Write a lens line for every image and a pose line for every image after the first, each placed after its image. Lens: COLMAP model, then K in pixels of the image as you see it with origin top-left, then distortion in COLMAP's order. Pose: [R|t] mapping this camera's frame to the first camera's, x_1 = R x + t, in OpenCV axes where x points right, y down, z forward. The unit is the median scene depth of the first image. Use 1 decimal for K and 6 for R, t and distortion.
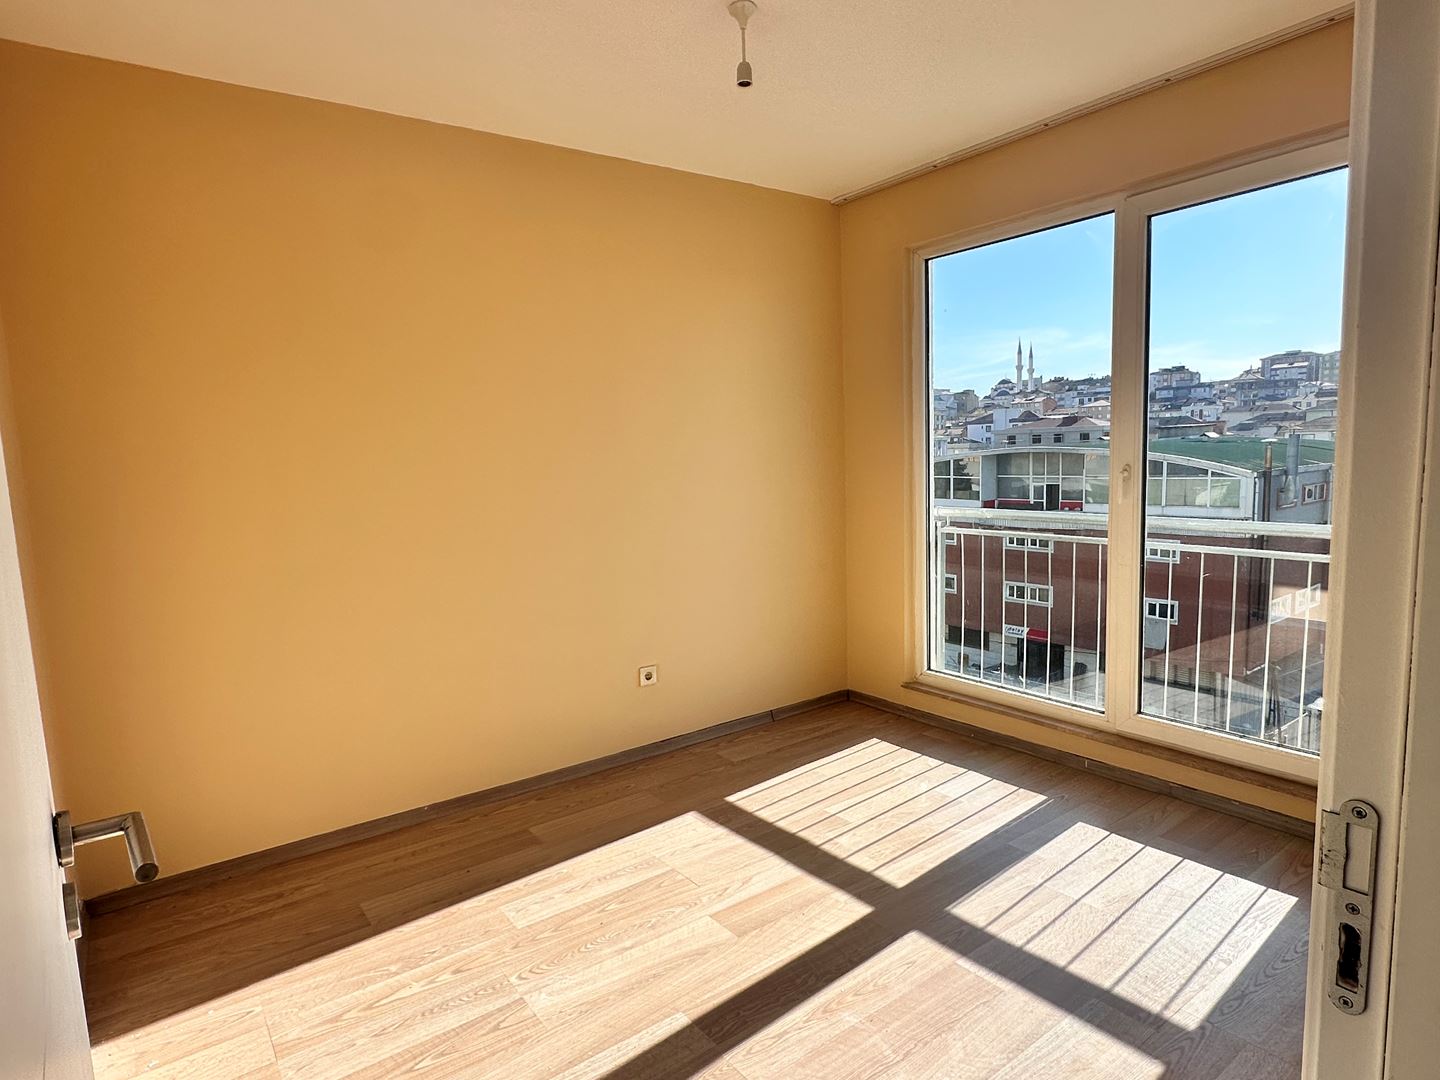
lens RADIAL K [[819.7, 0, 730.9], [0, 819.7, 536.0], [0, 0, 1]] dist [-0.004466, 0.001539]
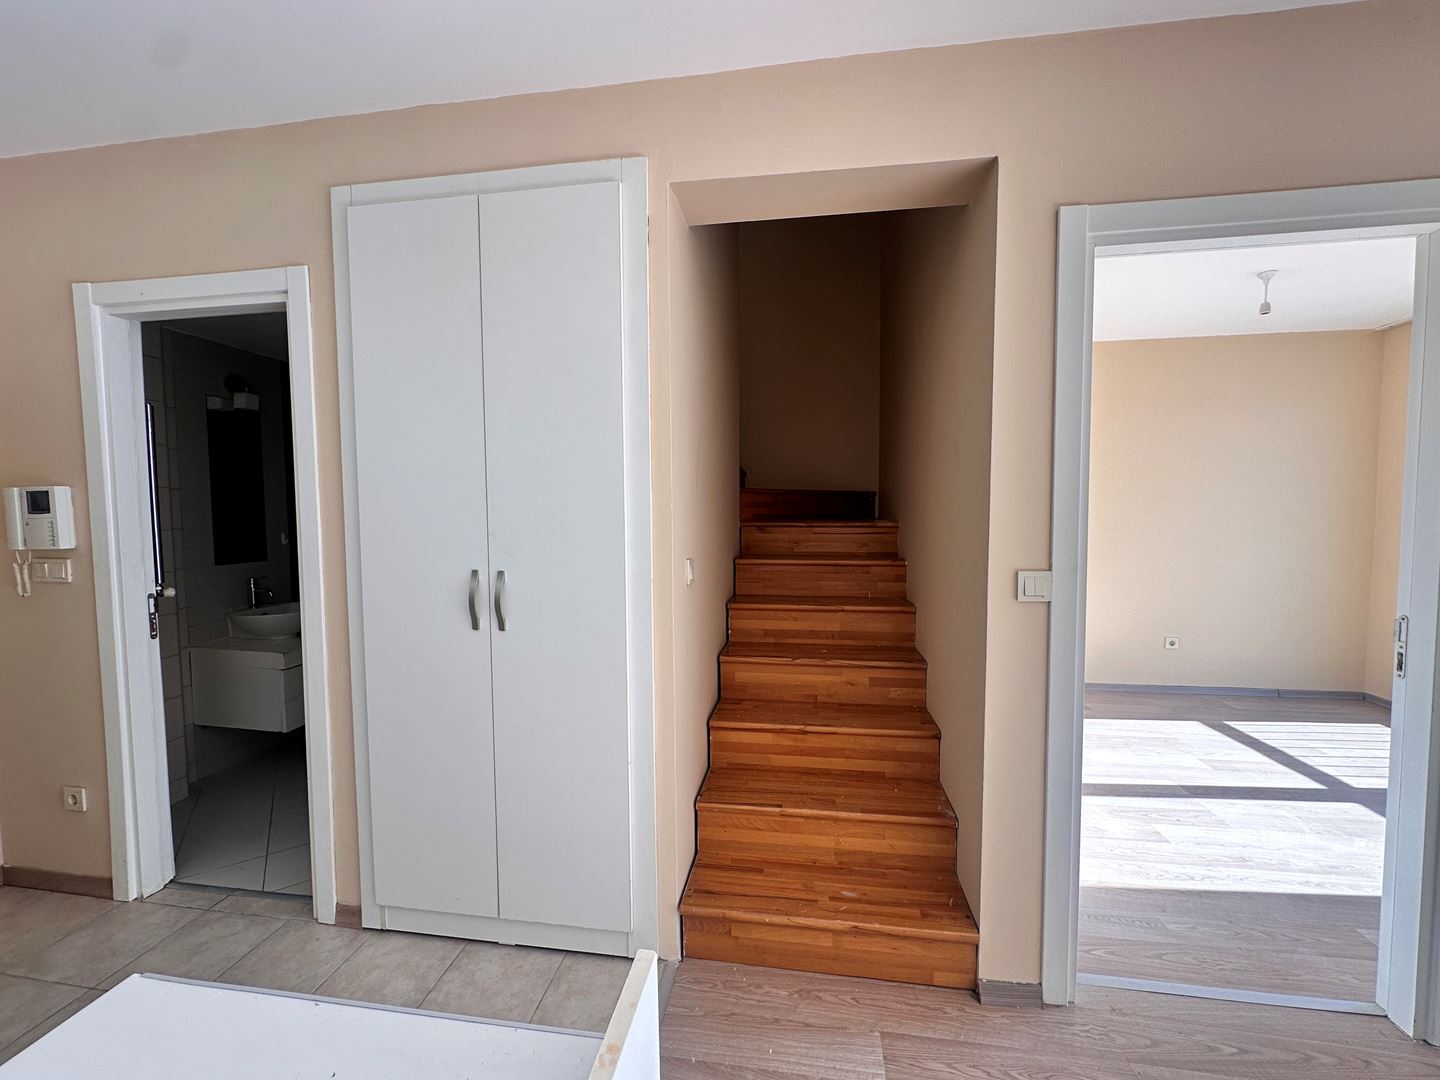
lens RADIAL K [[570.6, 0, 720.9], [0, 570.6, 541.8], [0, 0, 1]] dist [0.001484, 0.000047]
pose [[0.695756, 0.068926, -0.714964, 0.096195], [-0.092639, 0.995683, 0.005839, 0.055735], [0.712279, 0.062171, 0.699137, -0.597140]]
